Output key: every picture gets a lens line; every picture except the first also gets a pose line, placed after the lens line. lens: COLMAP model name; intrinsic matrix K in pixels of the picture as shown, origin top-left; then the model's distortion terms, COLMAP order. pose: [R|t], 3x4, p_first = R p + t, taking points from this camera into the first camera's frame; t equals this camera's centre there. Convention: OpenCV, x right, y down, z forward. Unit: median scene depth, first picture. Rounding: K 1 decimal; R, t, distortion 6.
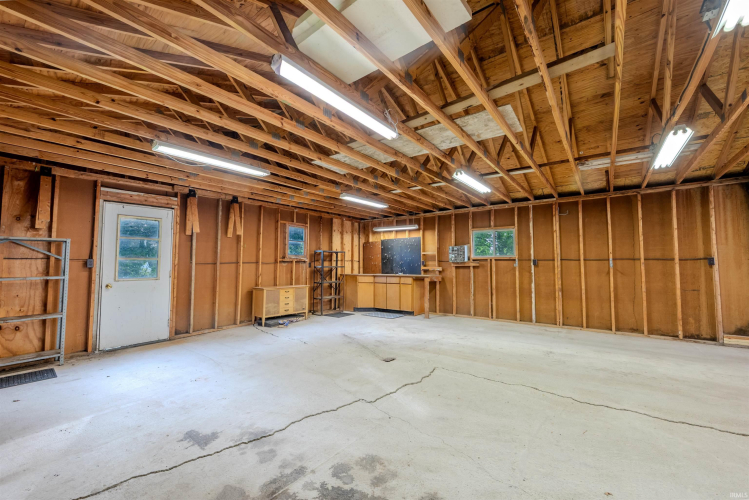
lens RADIAL K [[300.3, 0, 376.0], [0, 300.3, 247.4], [0, 0, 1]] dist [0.000488, -0.000269]
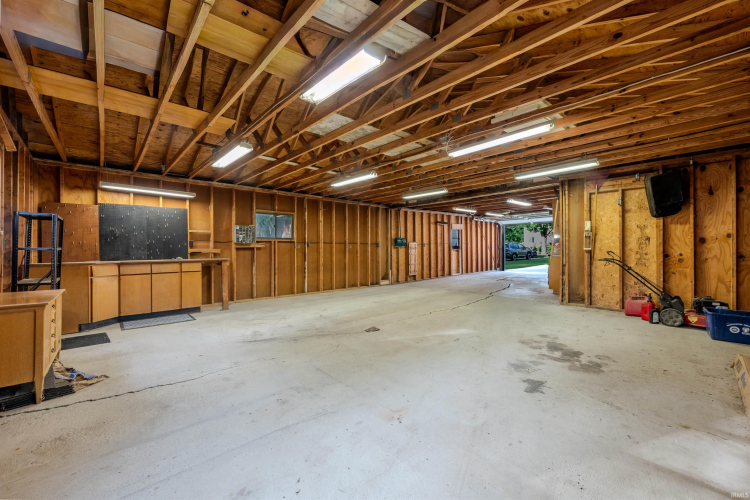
lens RADIAL K [[300.7, 0, 376.7], [0, 300.7, 249.2], [0, 0, 1]] dist [0.000488, -0.000269]
pose [[0.174861, -0.002811, 0.984589, -0.633954], [-0.056025, 0.998347, 0.012800, 0.035811], [-0.982998, -0.057400, 0.174414, 0.484276]]
